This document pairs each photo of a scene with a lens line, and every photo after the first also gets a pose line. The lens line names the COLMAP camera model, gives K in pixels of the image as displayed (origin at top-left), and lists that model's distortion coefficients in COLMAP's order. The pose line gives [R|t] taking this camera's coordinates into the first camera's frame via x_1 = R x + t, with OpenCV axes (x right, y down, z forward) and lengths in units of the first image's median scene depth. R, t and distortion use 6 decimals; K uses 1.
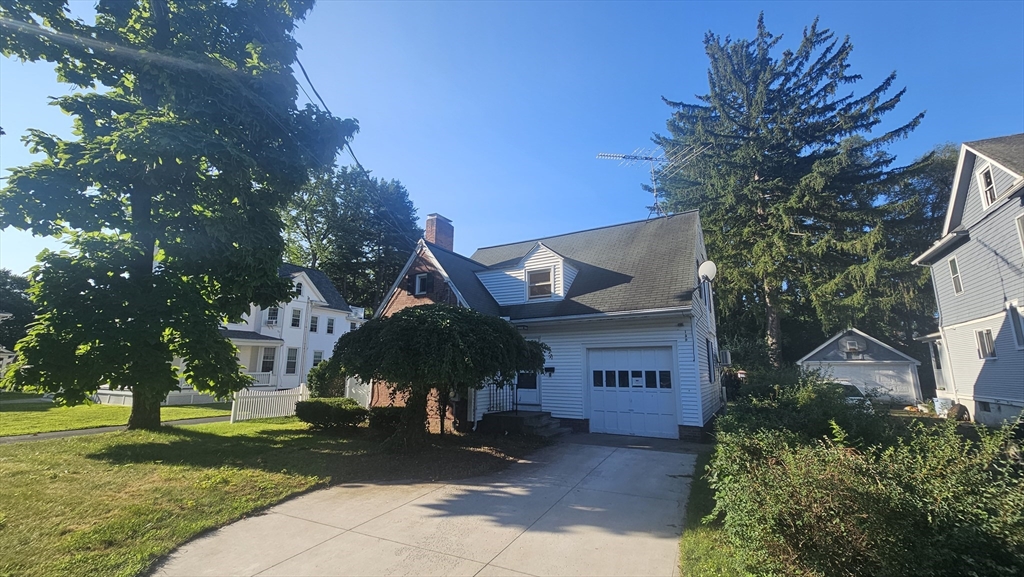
lens RADIAL K [[421.9, 0, 510.8], [0, 421.9, 287.9], [0, 0, 1]] dist [0.000595, -0.000536]
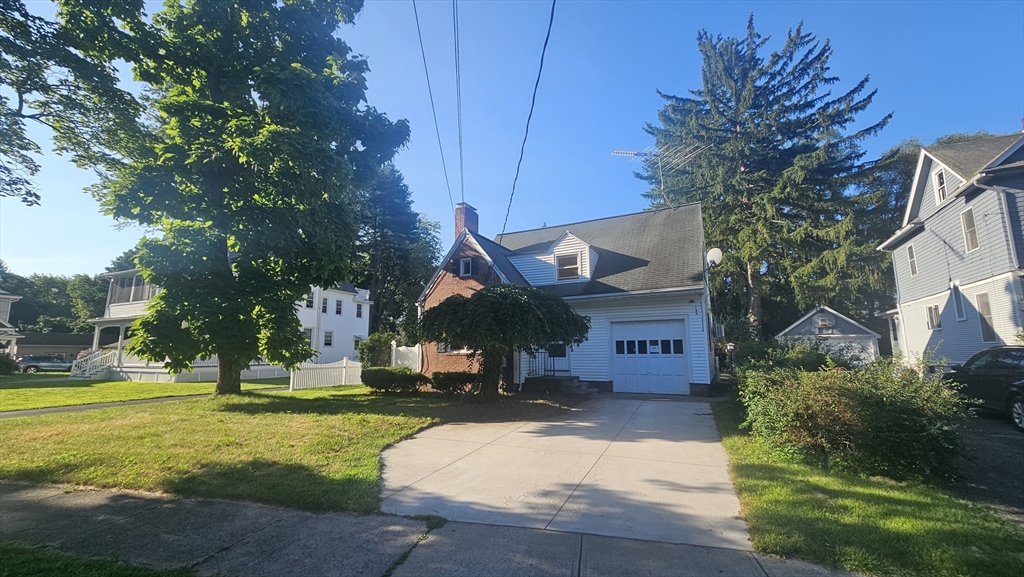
lens RADIAL K [[422.4, 0, 512.0], [0, 422.4, 288.5], [0, 0, 1]] dist [0.001034, 0.000370]
pose [[0.998686, -0.002265, 0.051204, -0.130255], [0.000086, 0.999095, 0.042523, -0.000124], [-0.051254, -0.042463, 0.997783, -0.132222]]
